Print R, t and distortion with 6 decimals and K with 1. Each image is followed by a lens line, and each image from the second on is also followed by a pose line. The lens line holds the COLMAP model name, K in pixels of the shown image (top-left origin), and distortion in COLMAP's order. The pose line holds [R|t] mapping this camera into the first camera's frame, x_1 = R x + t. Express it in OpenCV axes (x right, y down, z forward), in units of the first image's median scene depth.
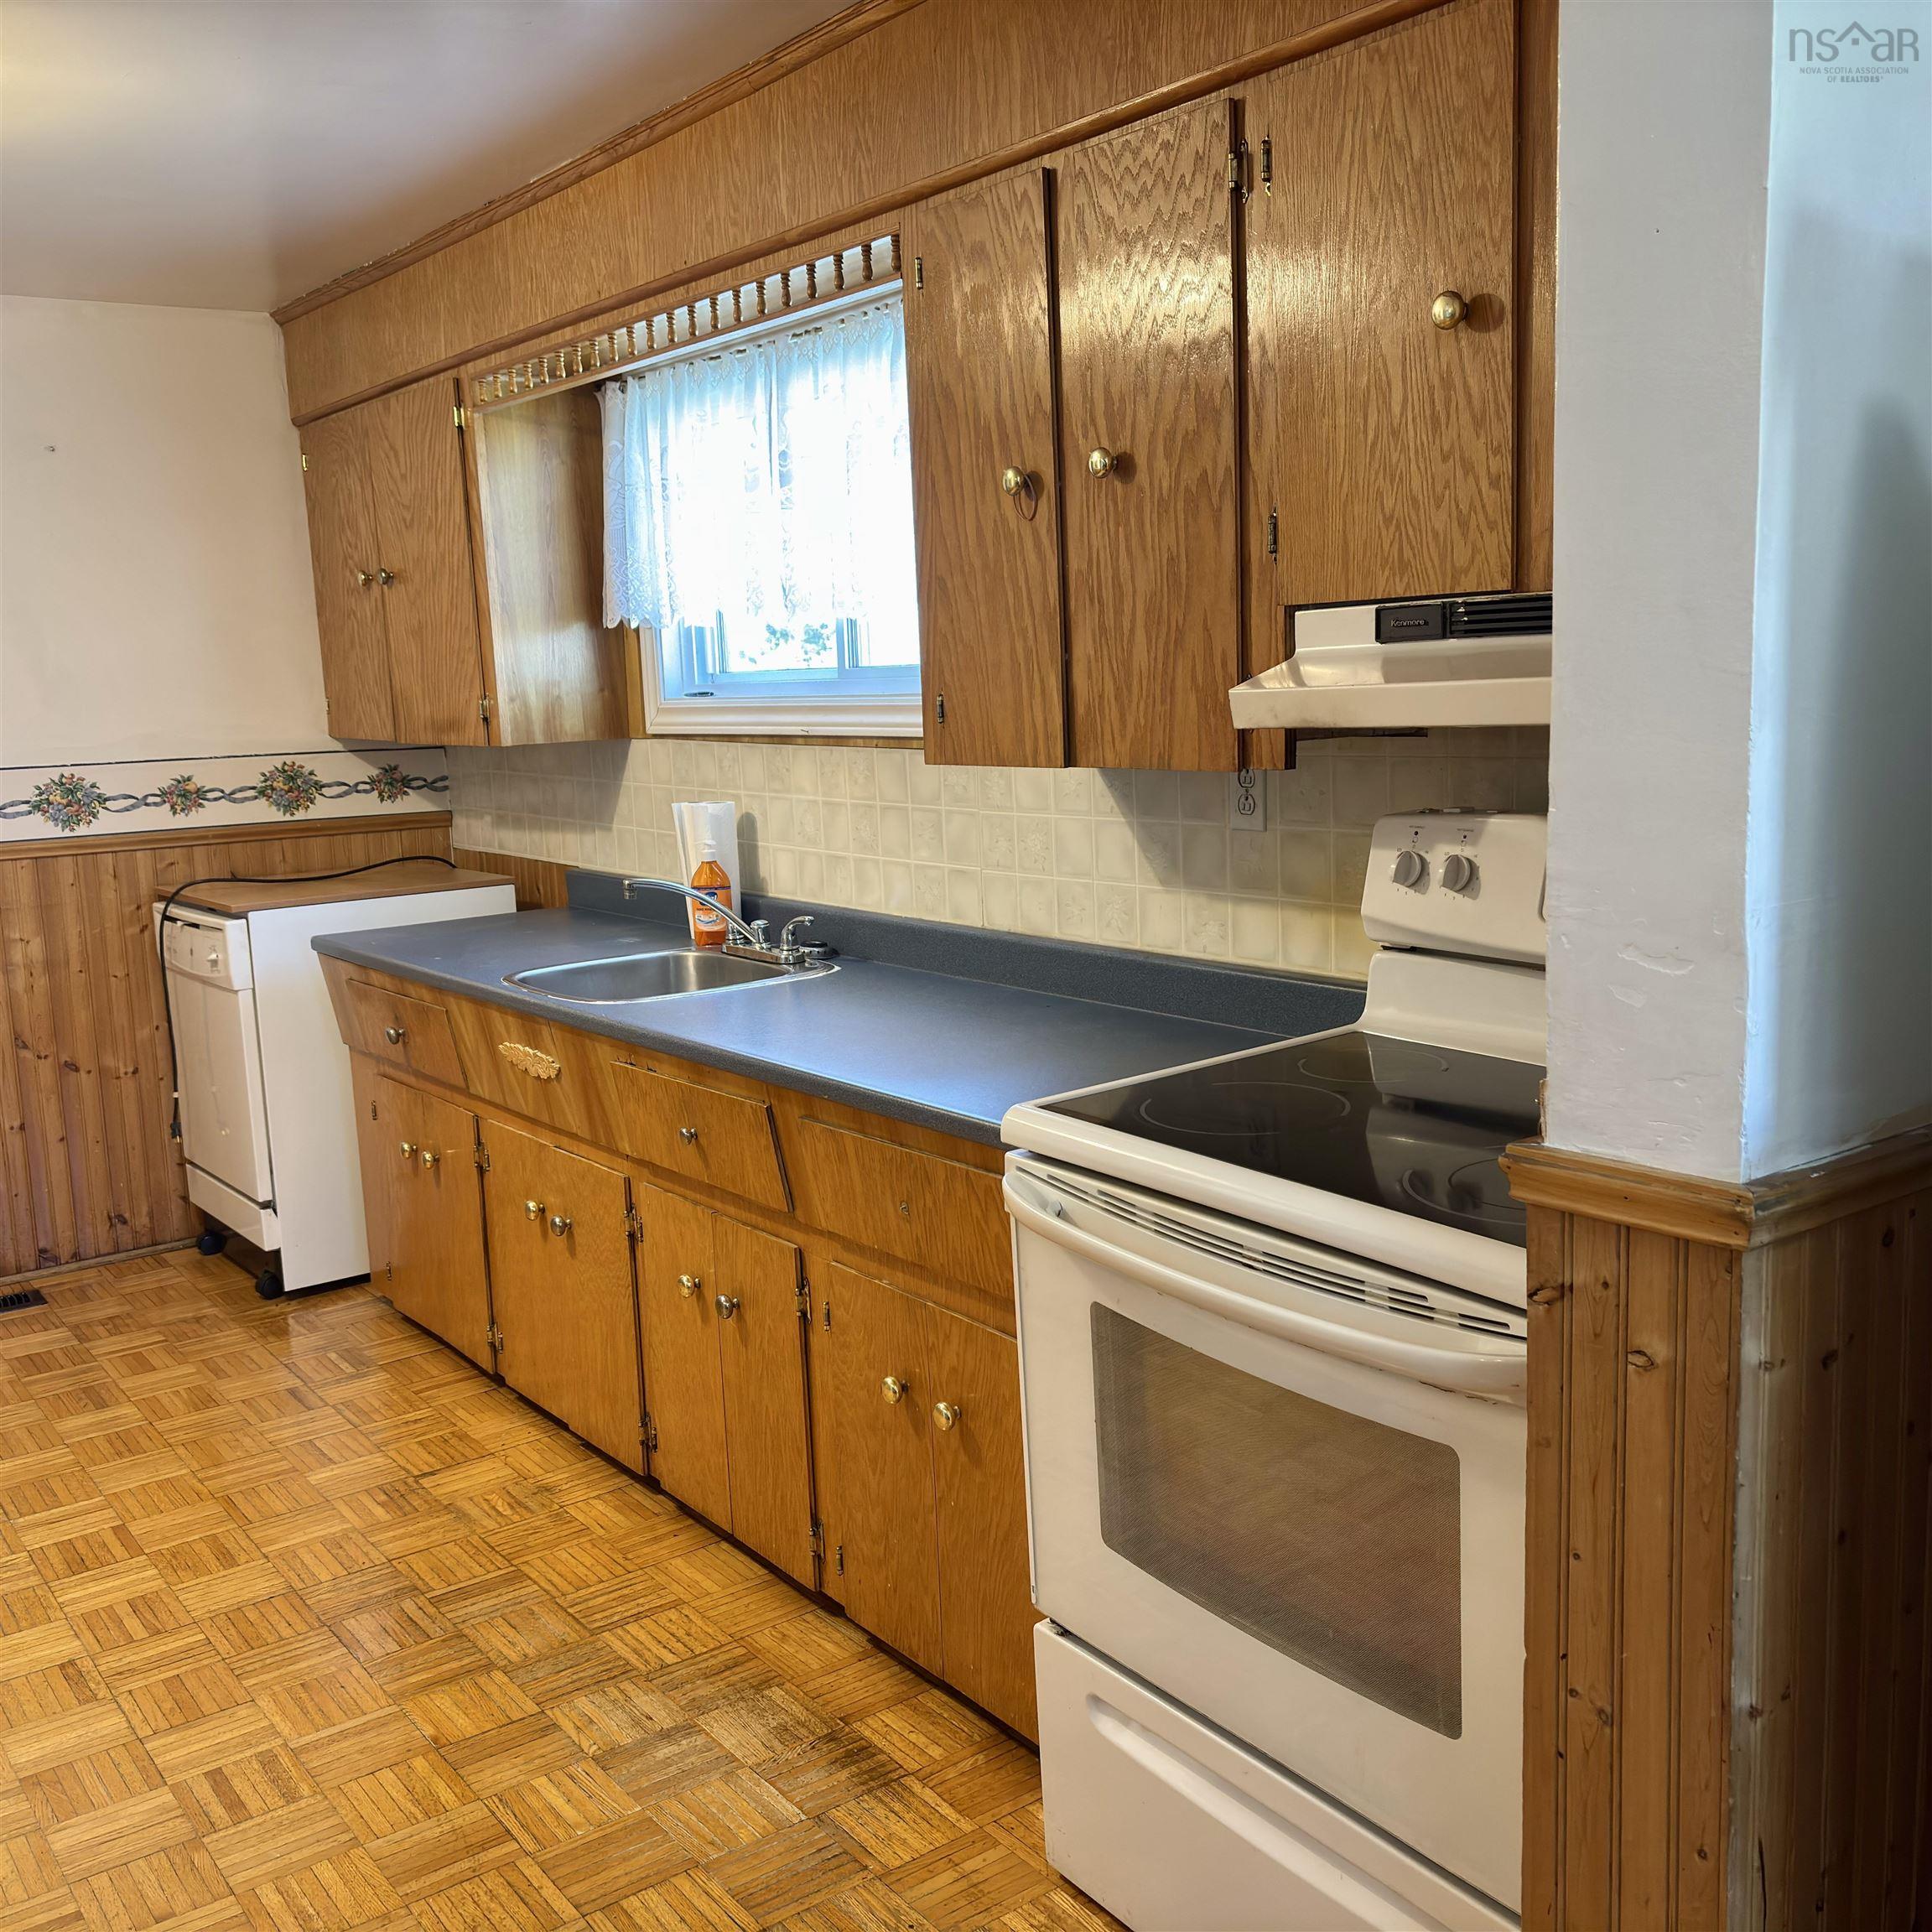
lens RADIAL K [[1941.7, 0, 959.8], [0, 1941.7, 962.8], [0, 0, 1]] dist [0.015183, 0.000000]
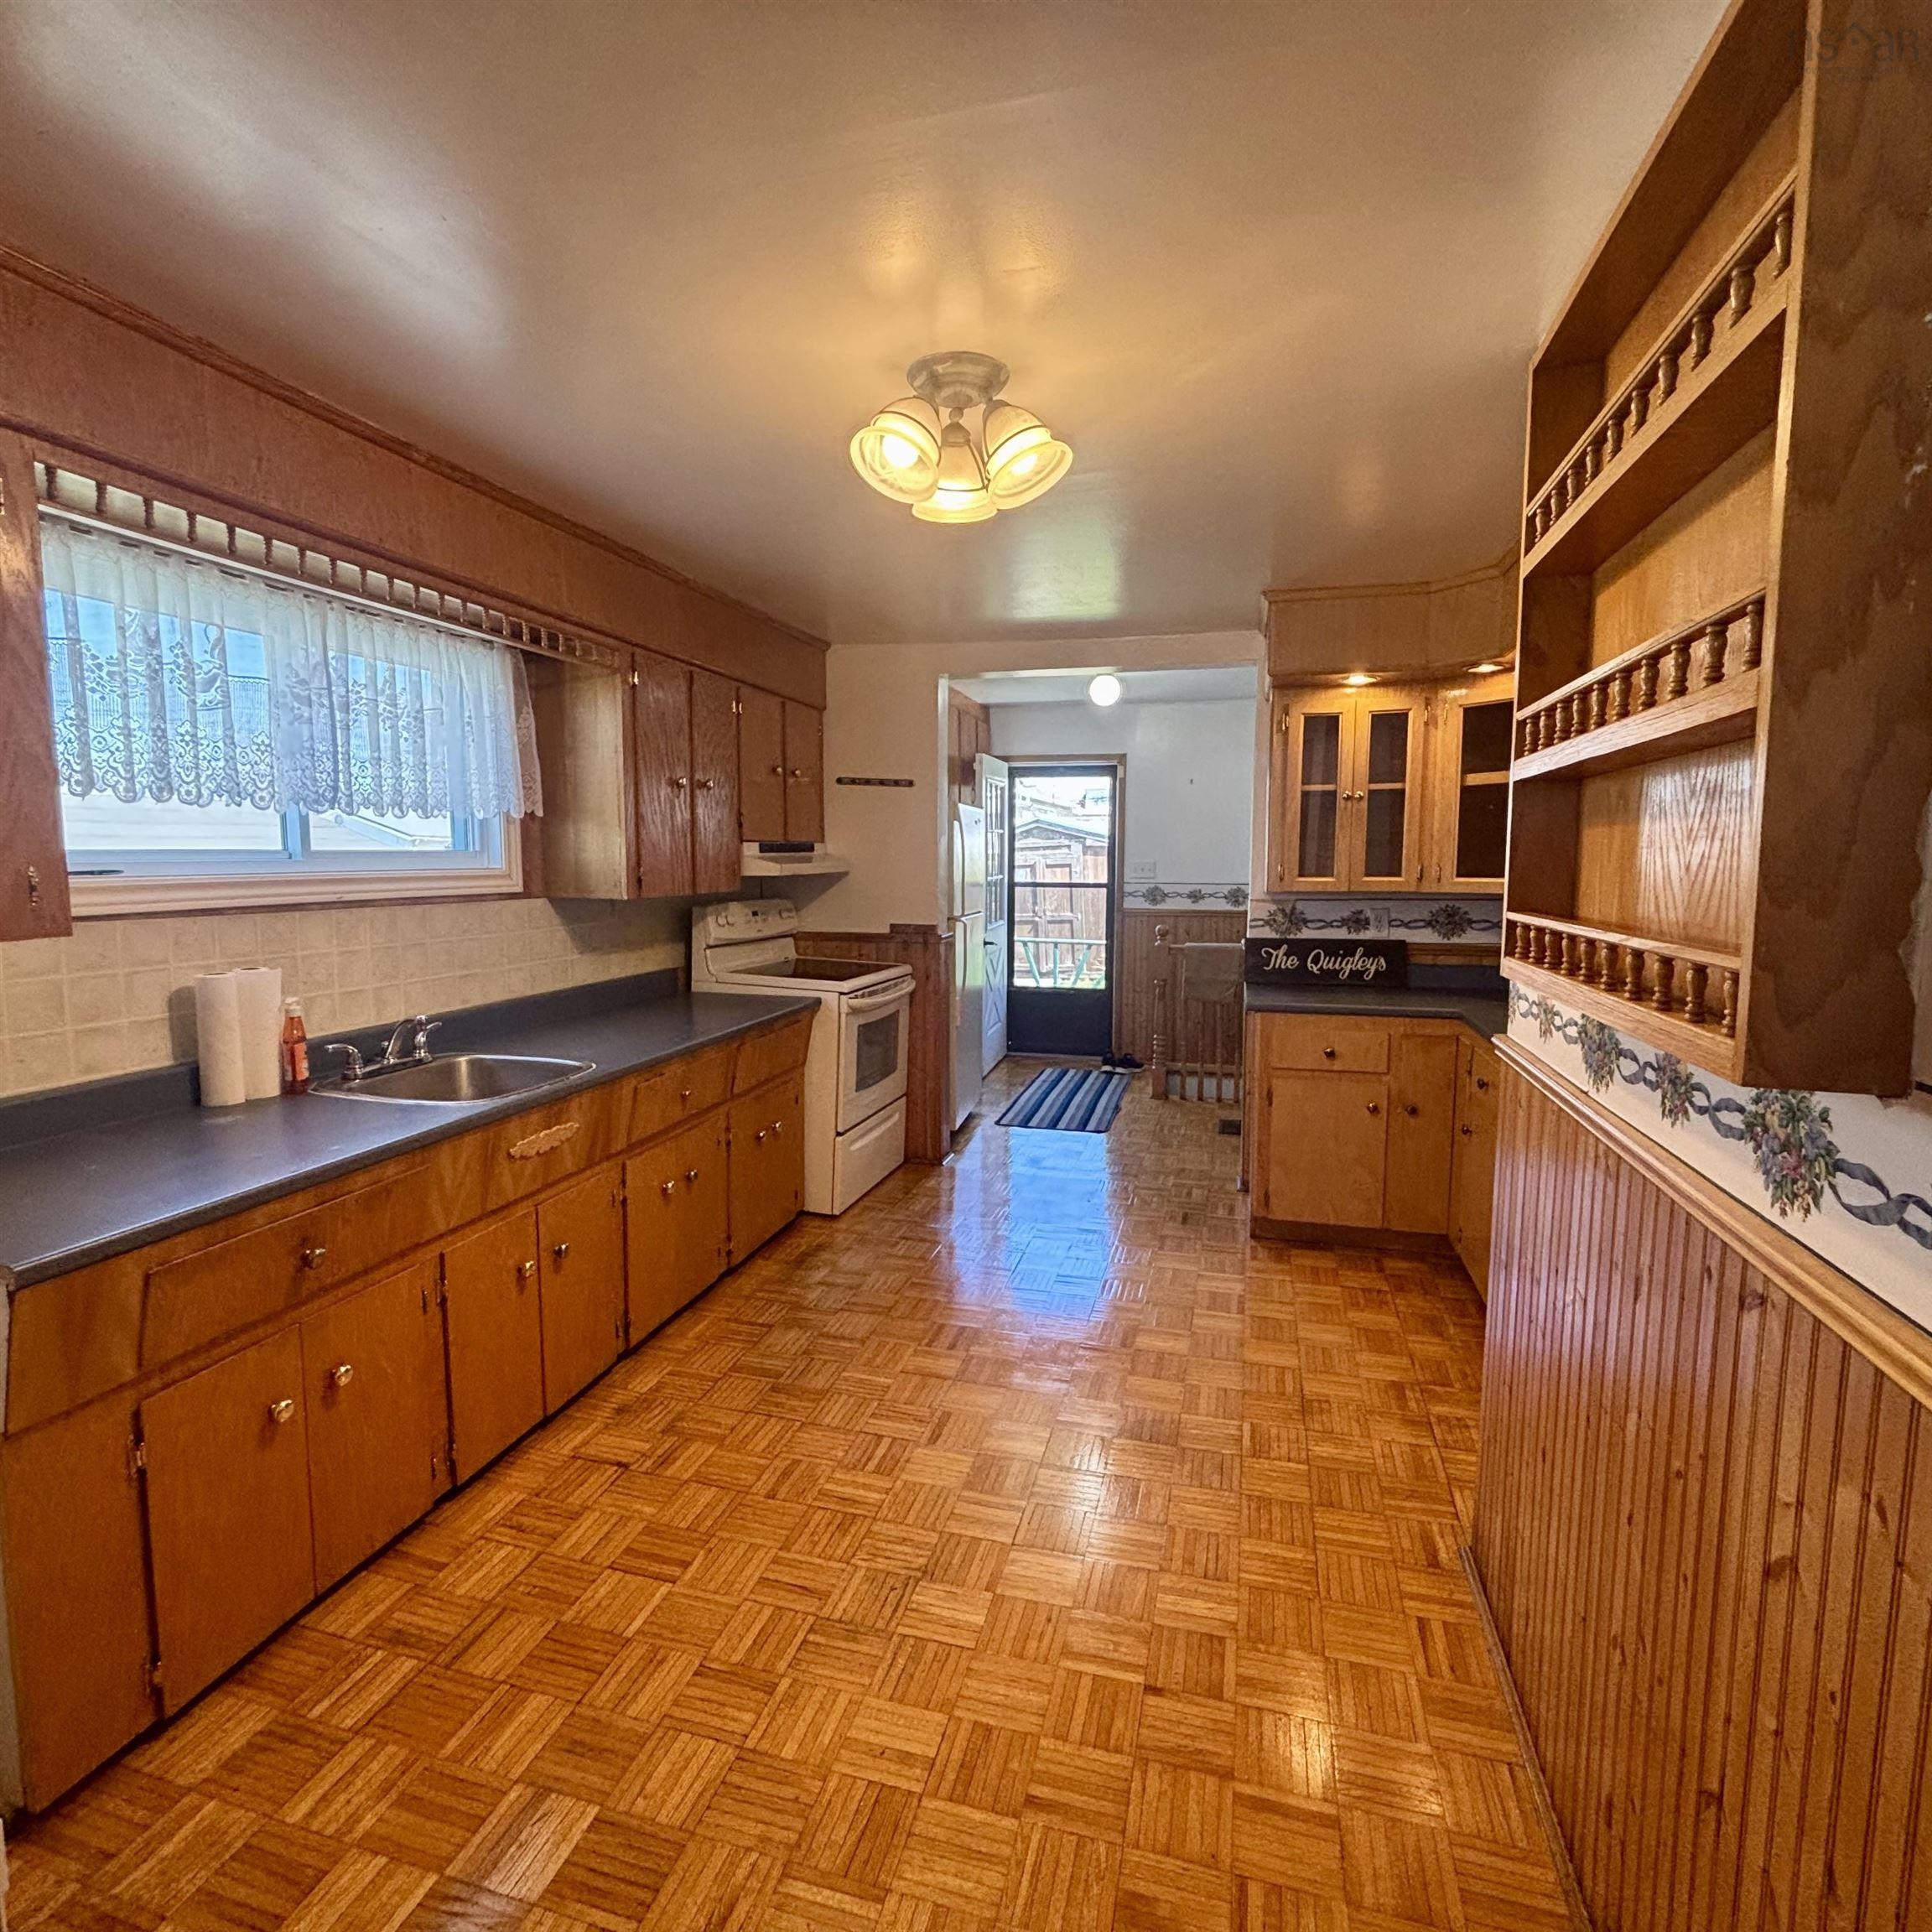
lens RADIAL K [[1042.7, 0, 957.6], [0, 1042.7, 960.5], [0, 0, 1]] dist [0.009773, -0.003530]
pose [[-0.620960, -0.047881, 0.782379, -1.124620], [0.133138, 0.977186, 0.165472, -0.177075], [-0.772453, 0.206916, -0.600418, 1.410591]]
